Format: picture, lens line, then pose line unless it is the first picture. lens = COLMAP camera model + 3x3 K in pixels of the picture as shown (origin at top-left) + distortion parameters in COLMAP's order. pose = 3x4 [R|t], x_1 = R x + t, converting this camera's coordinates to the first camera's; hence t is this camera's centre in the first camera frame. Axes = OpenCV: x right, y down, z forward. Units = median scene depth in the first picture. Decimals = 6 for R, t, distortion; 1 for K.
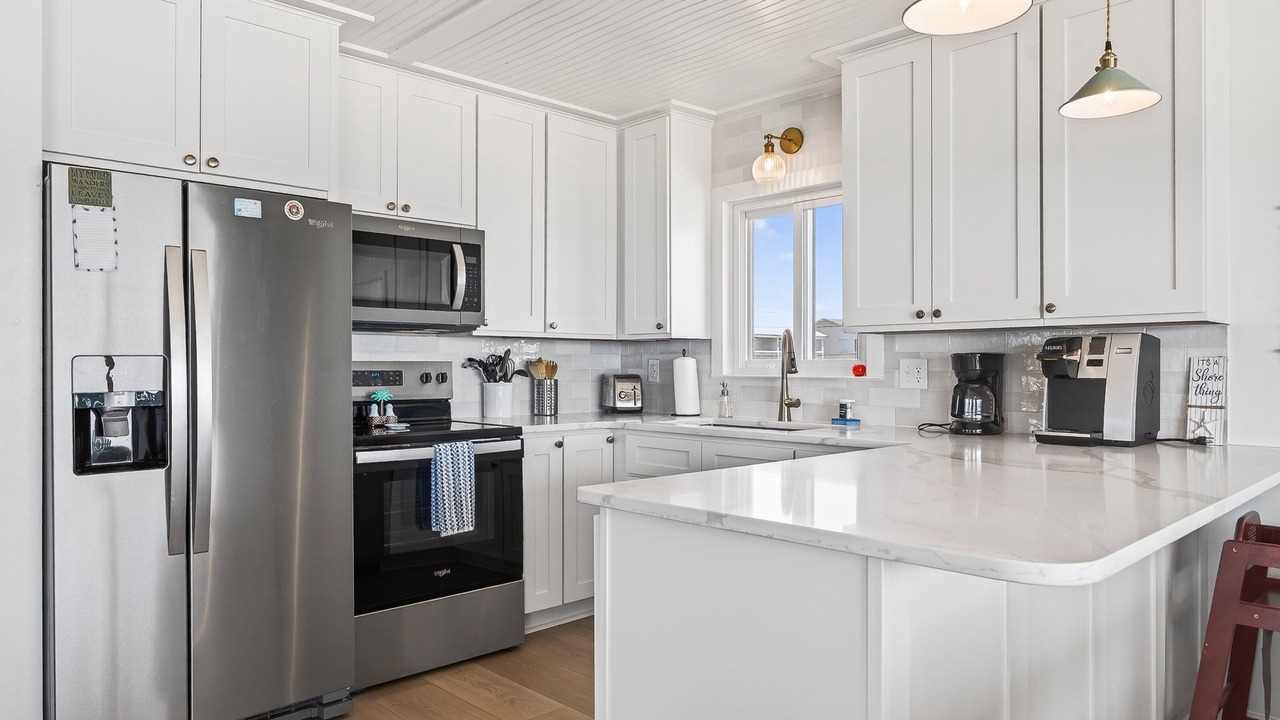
lens RADIAL K [[837.0, 0, 634.1], [0, 837.0, 360.1], [0, 0, 1]] dist [-0.014737, 0.001188]
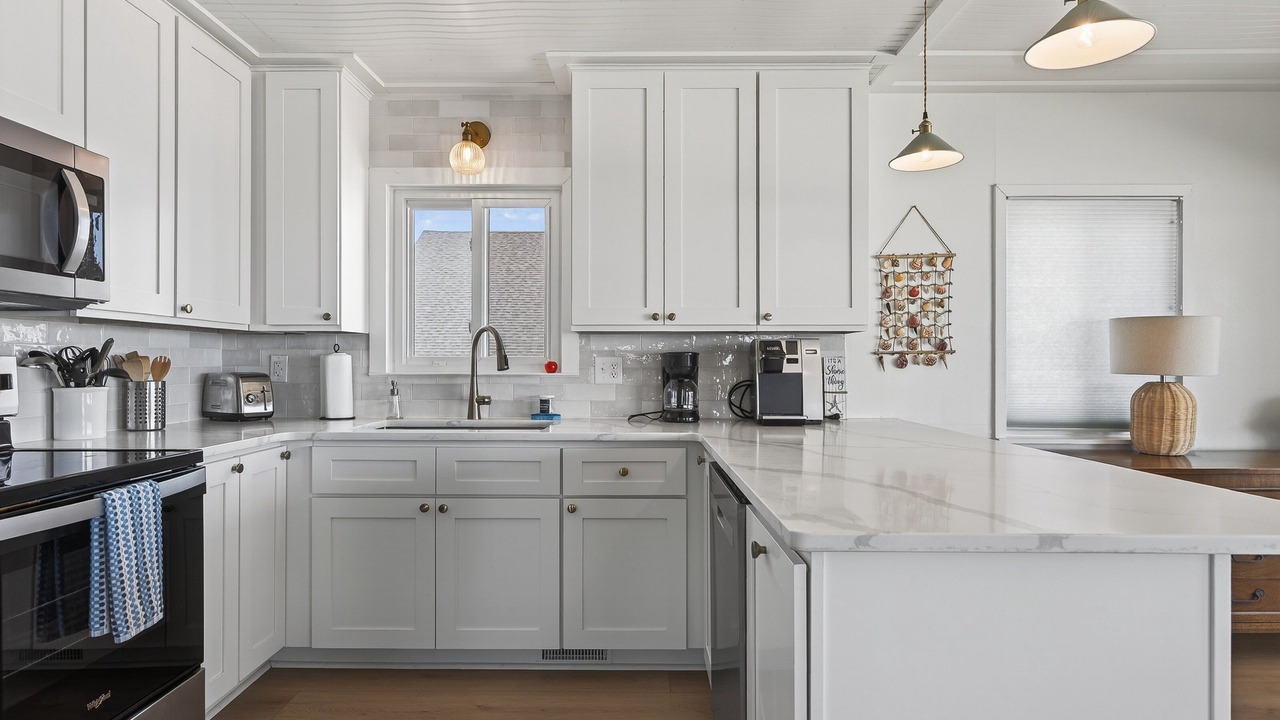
lens RADIAL K [[680.8, 0, 631.5], [0, 680.8, 361.1], [0, 0, 1]] dist [0.001566, 0.001314]
pose [[0.694114, 0.002178, 0.719861, -0.287974], [-0.005641, 0.999981, 0.002414, 0.001911], [-0.719843, -0.005736, 0.694114, 0.336576]]
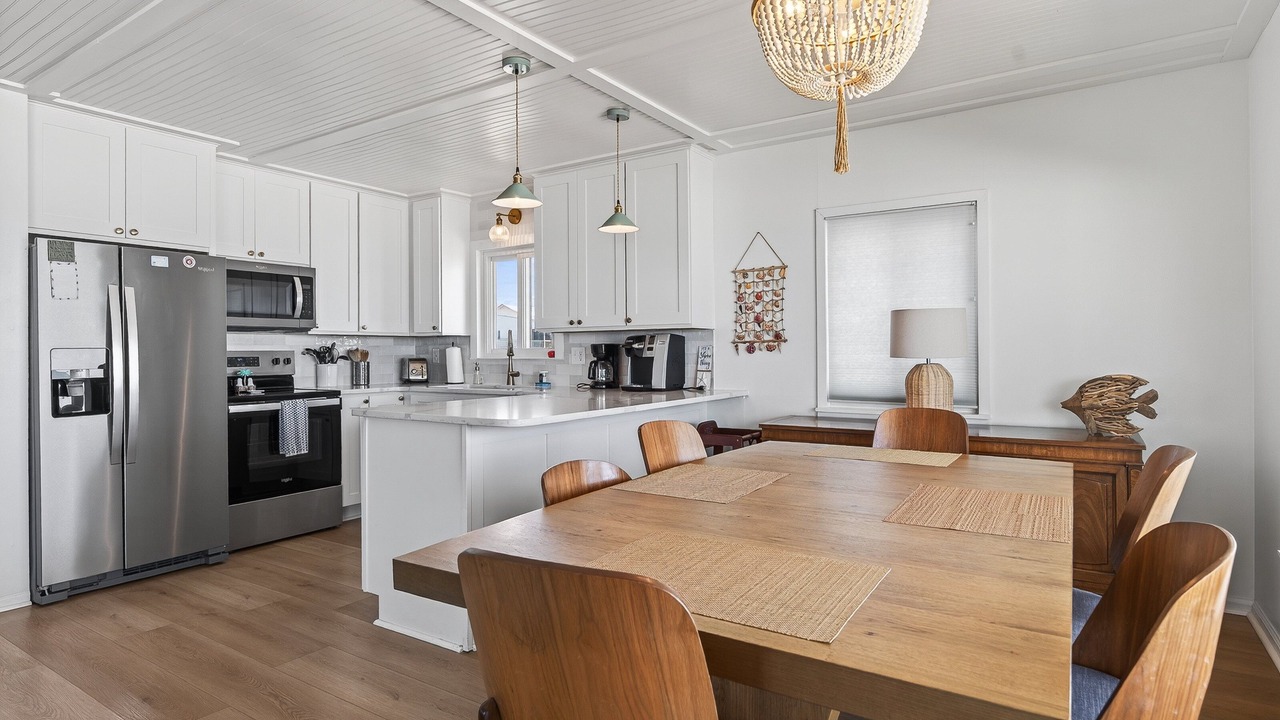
lens RADIAL K [[682.7, 0, 626.0], [0, 682.7, 346.3], [0, 0, 1]] dist [0.002993, 0.000034]
pose [[0.974810, -0.005374, 0.222971, 0.108547], [0.006050, 0.999979, -0.002349, 0.000493], [-0.222954, 0.003639, 0.974822, -0.407296]]
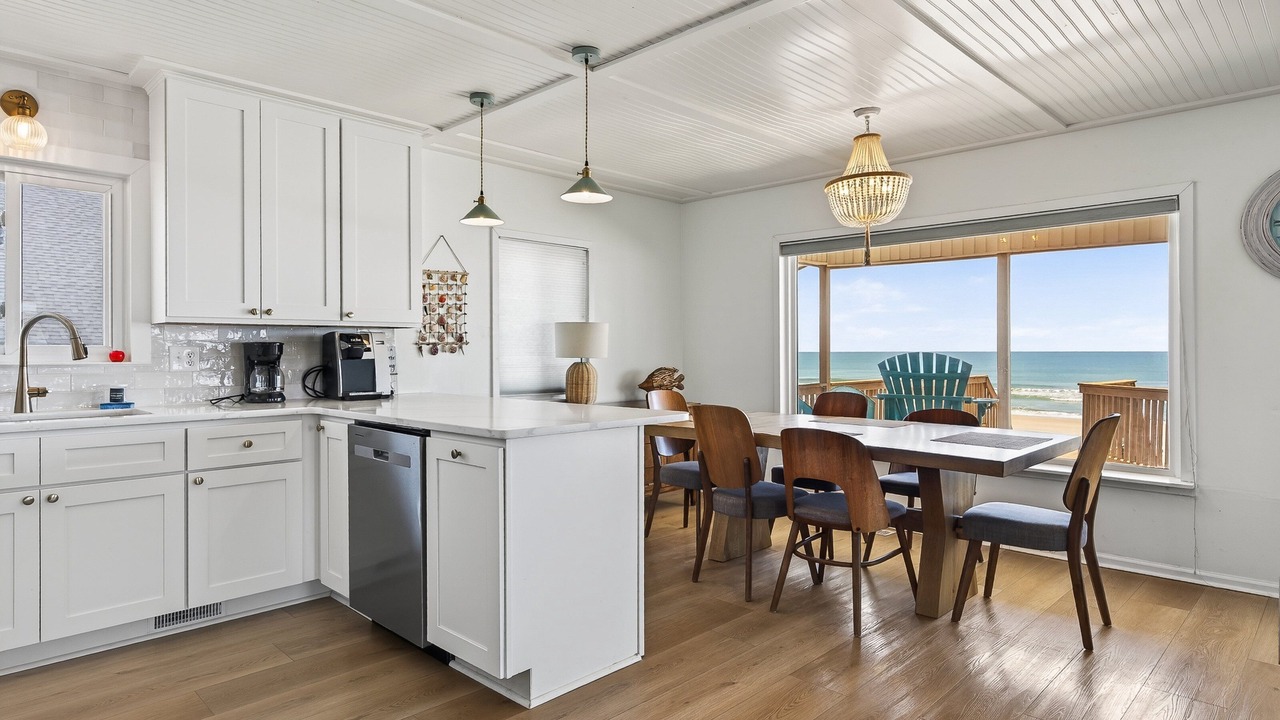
lens RADIAL K [[715.8, 0, 629.6], [0, 715.8, 348.5], [0, 0, 1]] dist [-0.000130, 0.000098]
pose [[-0.026299, 0.004100, 0.999646, -0.664062], [-0.003294, 0.999986, -0.004188, 0.003906], [-0.999649, -0.003403, -0.026285, 0.388571]]
